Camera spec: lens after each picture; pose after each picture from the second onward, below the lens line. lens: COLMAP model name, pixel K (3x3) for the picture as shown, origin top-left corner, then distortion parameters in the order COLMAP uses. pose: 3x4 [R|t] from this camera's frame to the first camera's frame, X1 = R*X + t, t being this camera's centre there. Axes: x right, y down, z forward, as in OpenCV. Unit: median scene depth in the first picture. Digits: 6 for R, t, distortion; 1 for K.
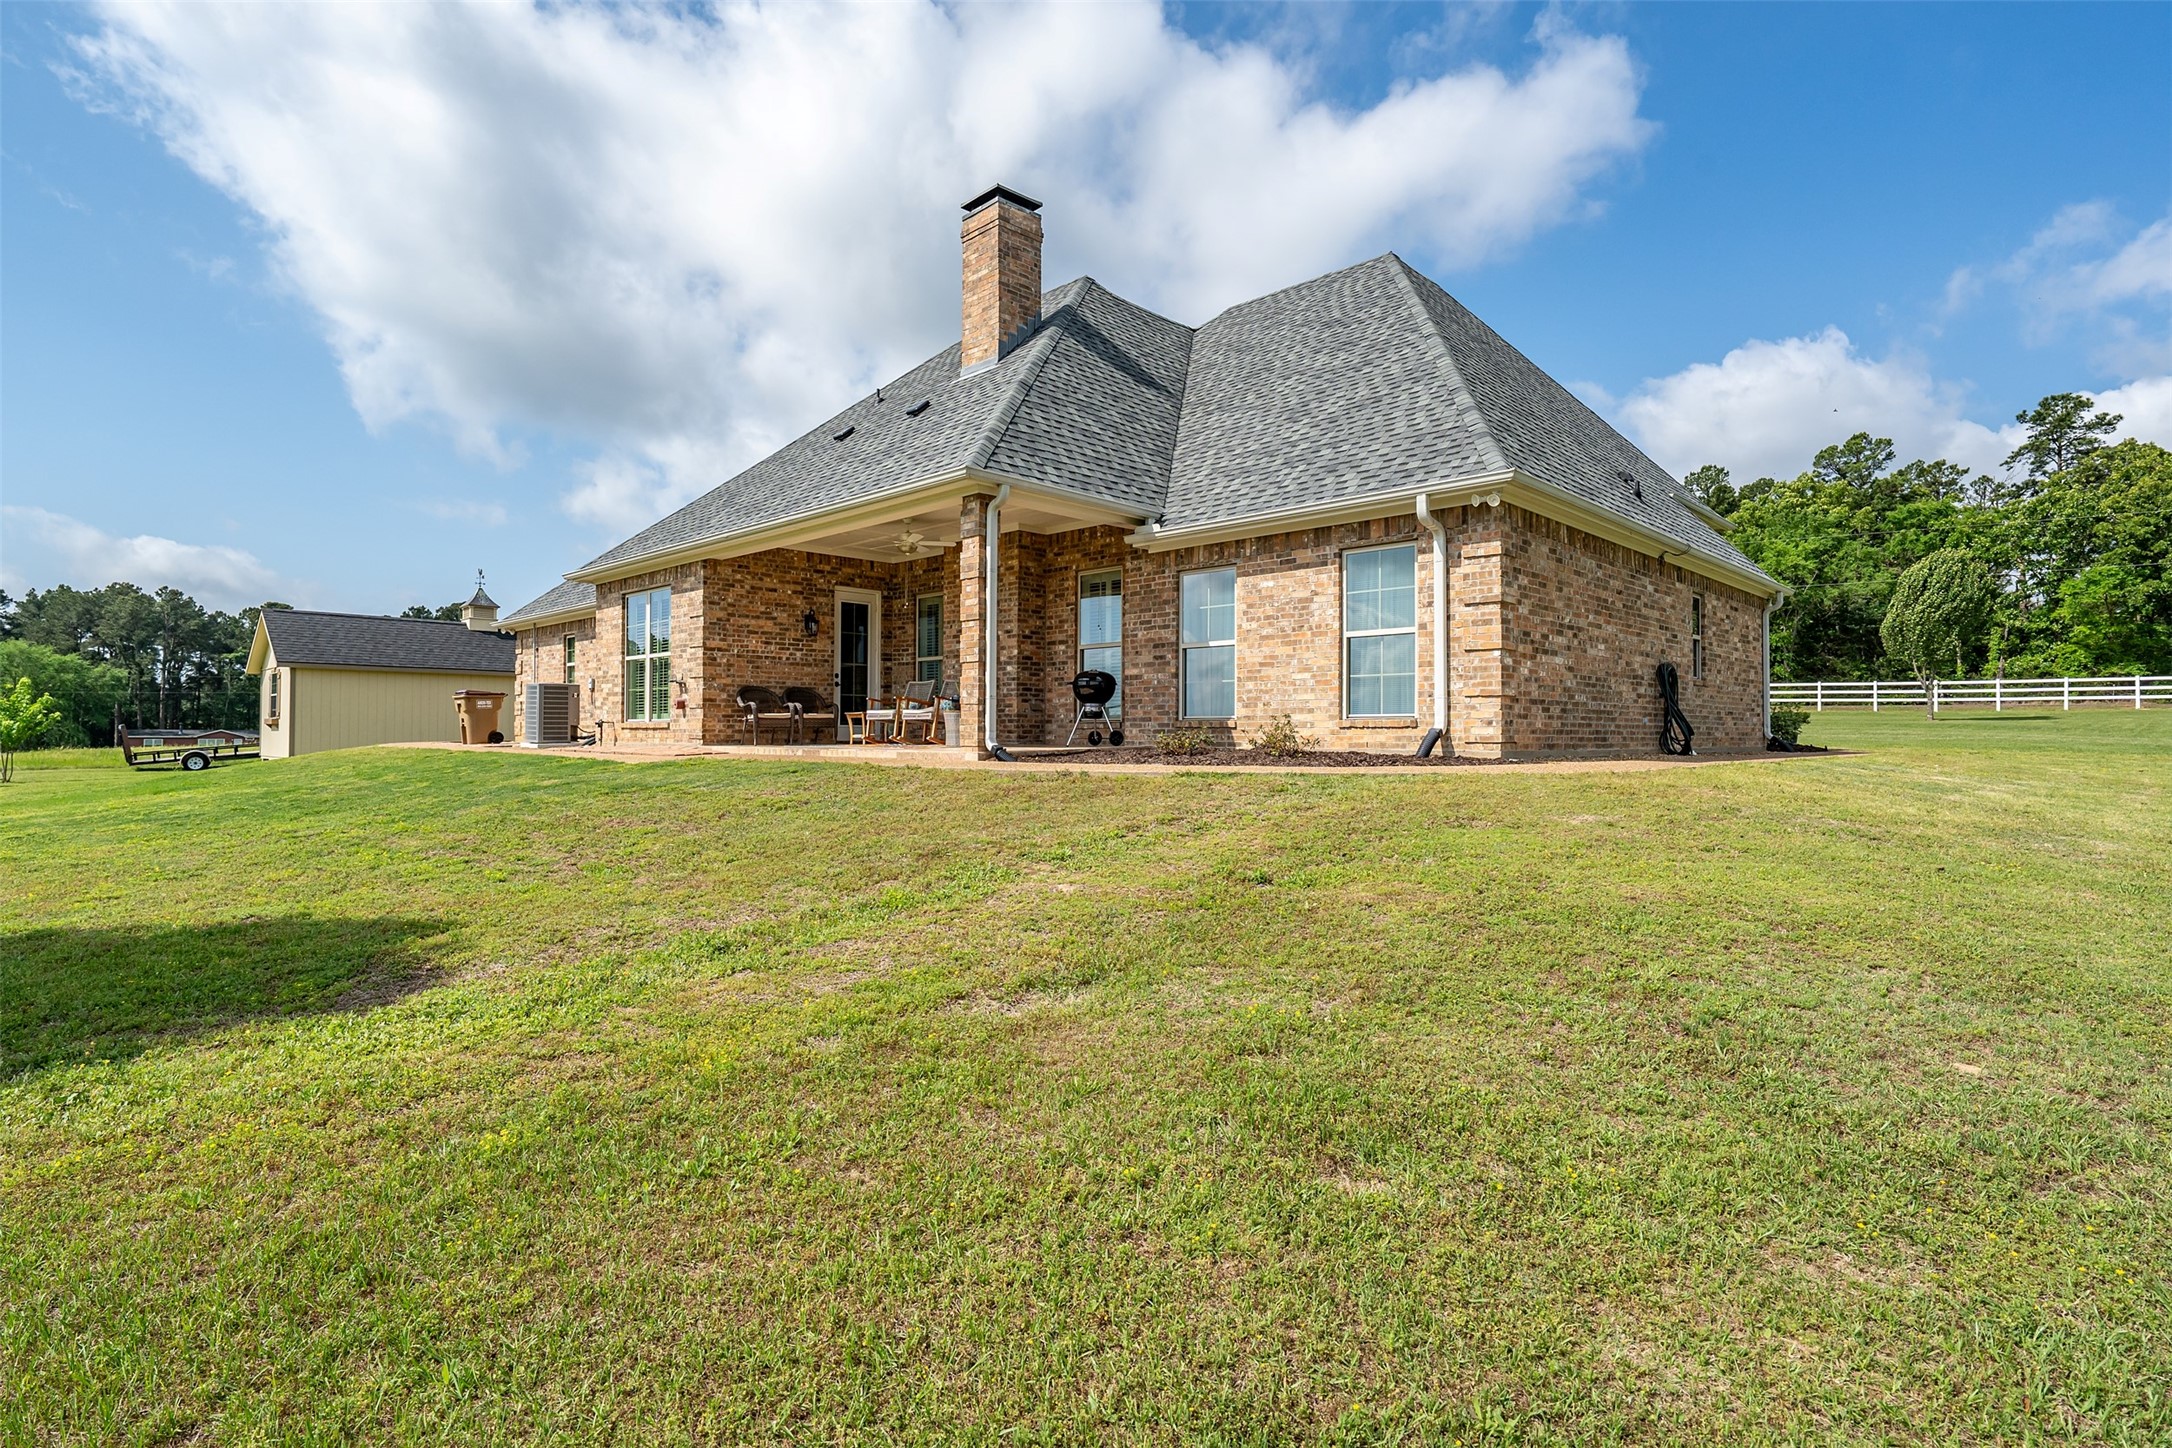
lens RADIAL K [[1131.5, 0, 1084.6], [0, 1131.5, 720.7], [0, 0, 1]] dist [0.000452, 0.000013]
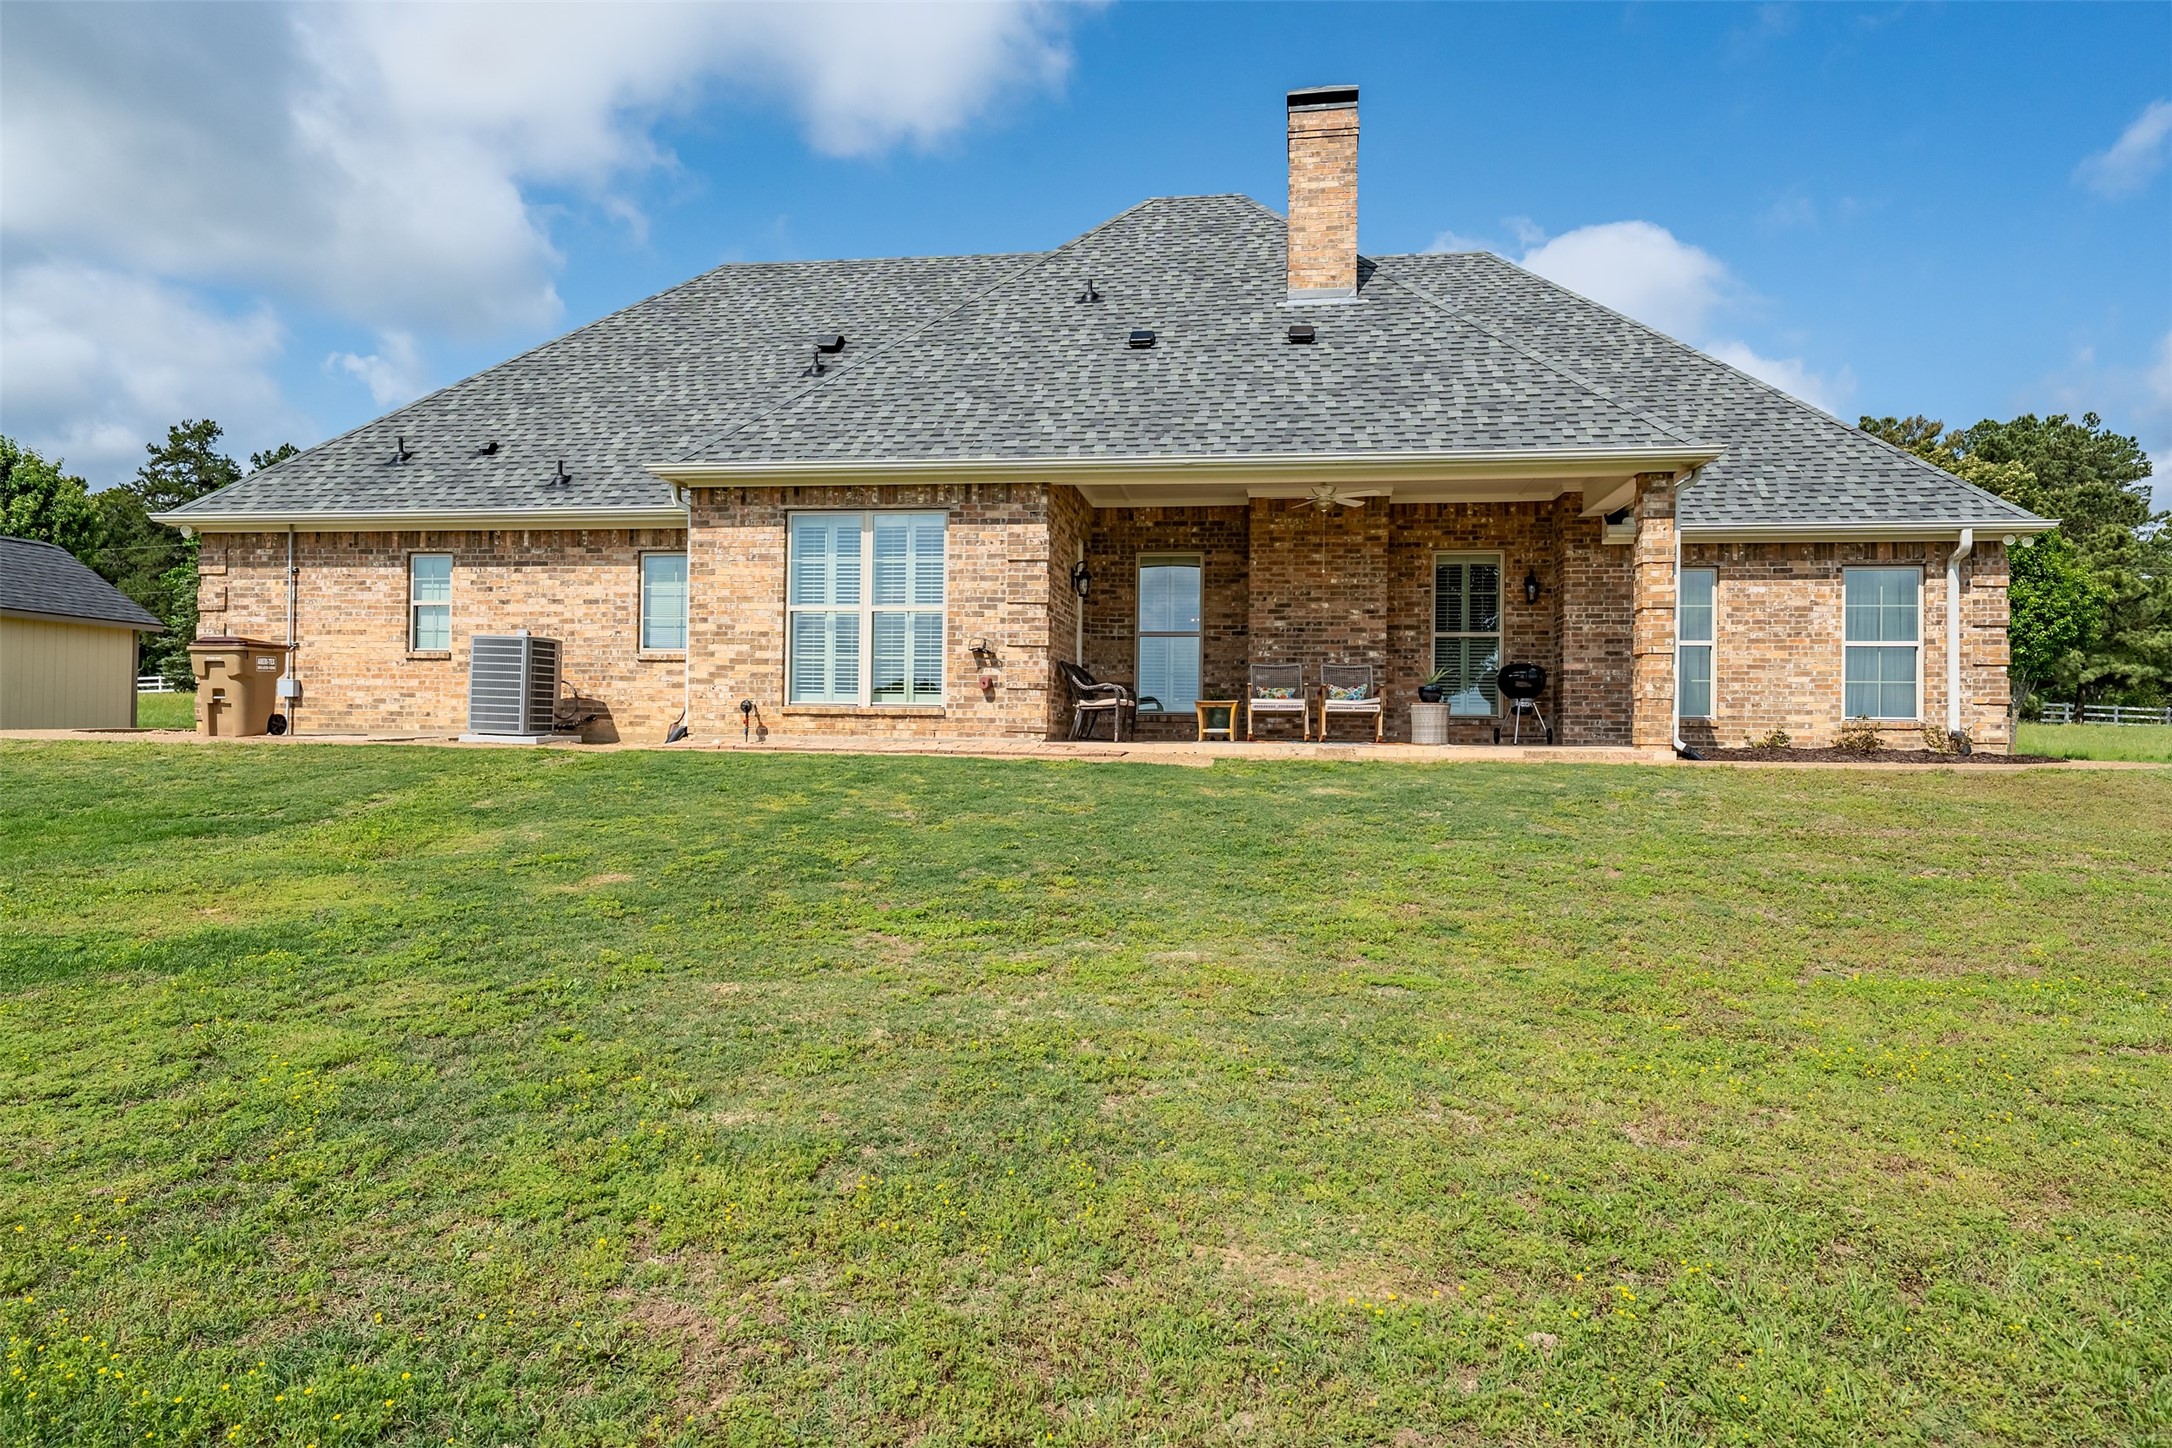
lens RADIAL K [[1290.9, 0, 1084.0], [0, 1290.9, 730.8], [0, 0, 1]] dist [0.005771, 0.001067]
pose [[0.788855, 0.006570, 0.614544, -1.050166], [-0.018072, 0.999758, 0.012509, 0.005456], [-0.614313, -0.020974, 0.788784, 0.434423]]
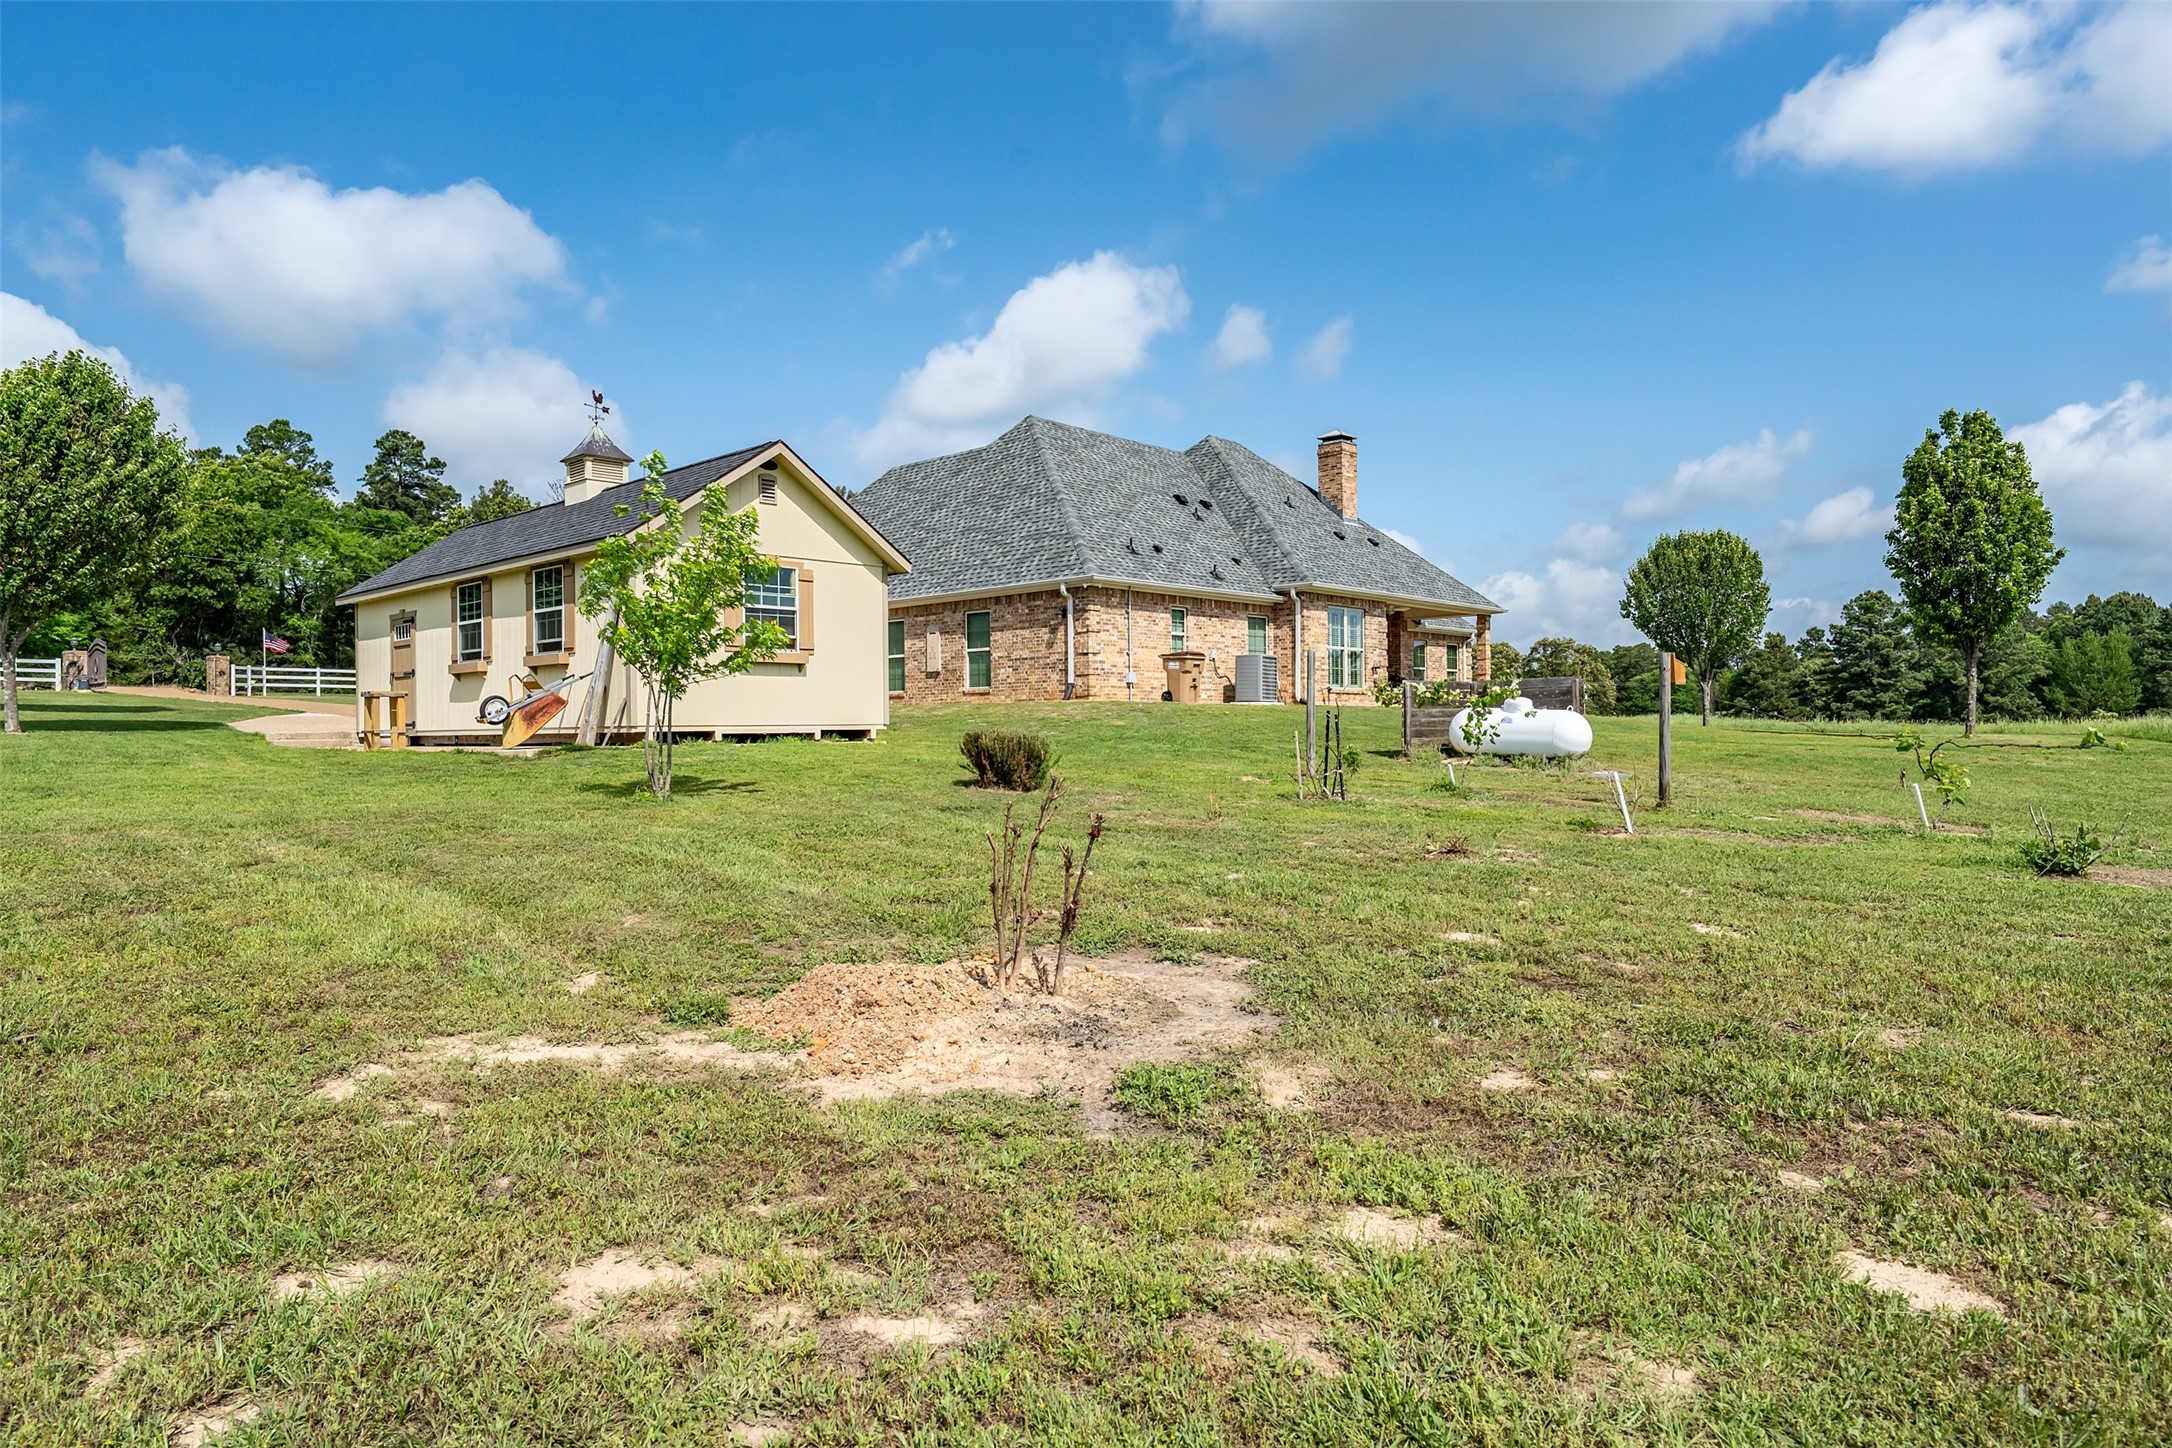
lens RADIAL K [[1290.9, 0, 1080.8], [0, 1290.9, 726.3], [0, 0, 1]] dist [0.005771, 0.001067]
pose [[-0.063826, -0.000574, 0.997961, -3.316155], [-0.004948, 0.999988, 0.000259, 0.085145], [-0.997949, -0.004921, -0.063828, 2.302282]]
